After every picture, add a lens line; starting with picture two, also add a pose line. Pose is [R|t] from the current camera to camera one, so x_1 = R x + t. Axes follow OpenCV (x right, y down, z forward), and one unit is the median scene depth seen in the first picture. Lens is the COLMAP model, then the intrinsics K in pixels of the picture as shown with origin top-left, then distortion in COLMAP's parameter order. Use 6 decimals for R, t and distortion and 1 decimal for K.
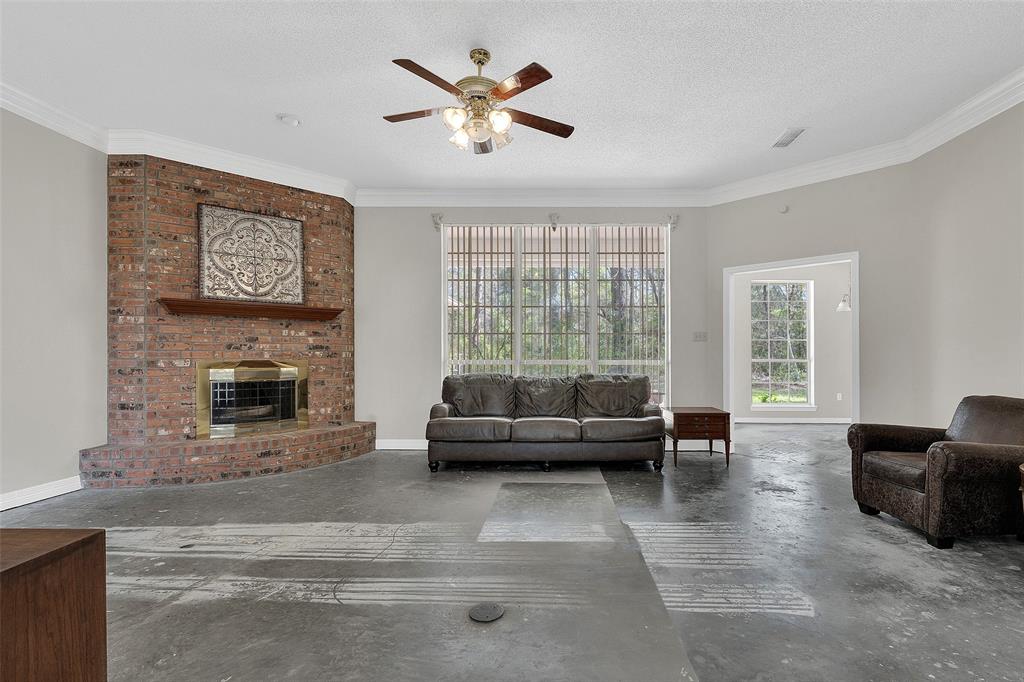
lens RADIAL K [[496.6, 0, 546.3], [0, 496.6, 361.3], [0, 0, 1]] dist [-0.001960, -0.000513]
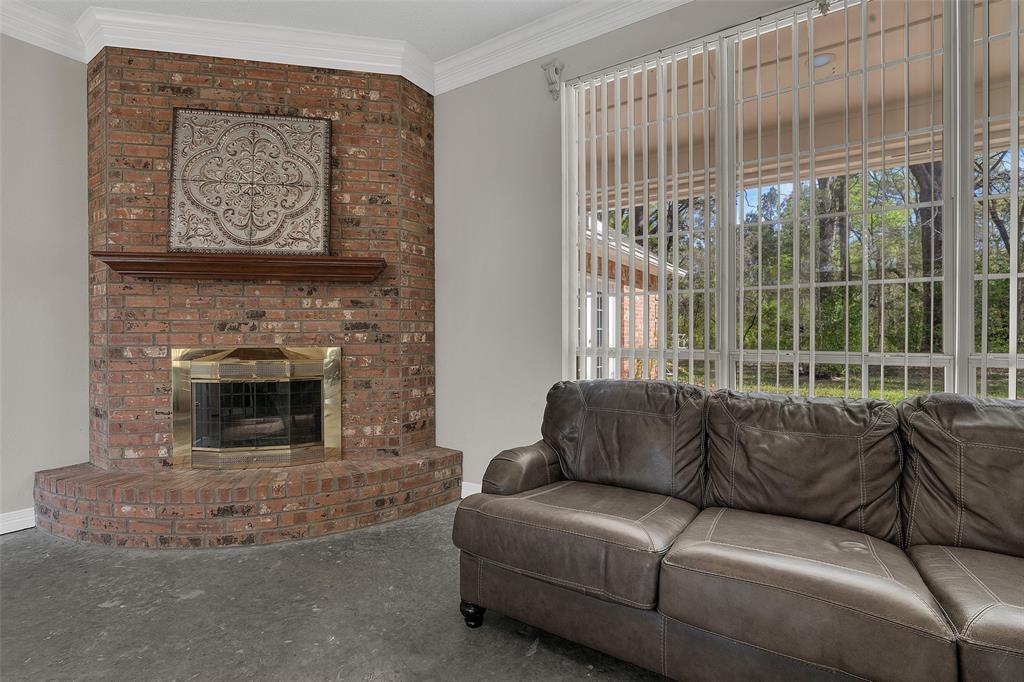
lens RADIAL K [[473.1, 0, 514.3], [0, 473.1, 337.5], [0, 0, 1]] dist [-0.007867, -0.000066]
pose [[0.843088, -0.000534, -0.537775, 0.011723], [-0.003337, 0.999975, -0.006225, -0.011956], [0.537765, 0.007043, 0.843065, 0.654690]]
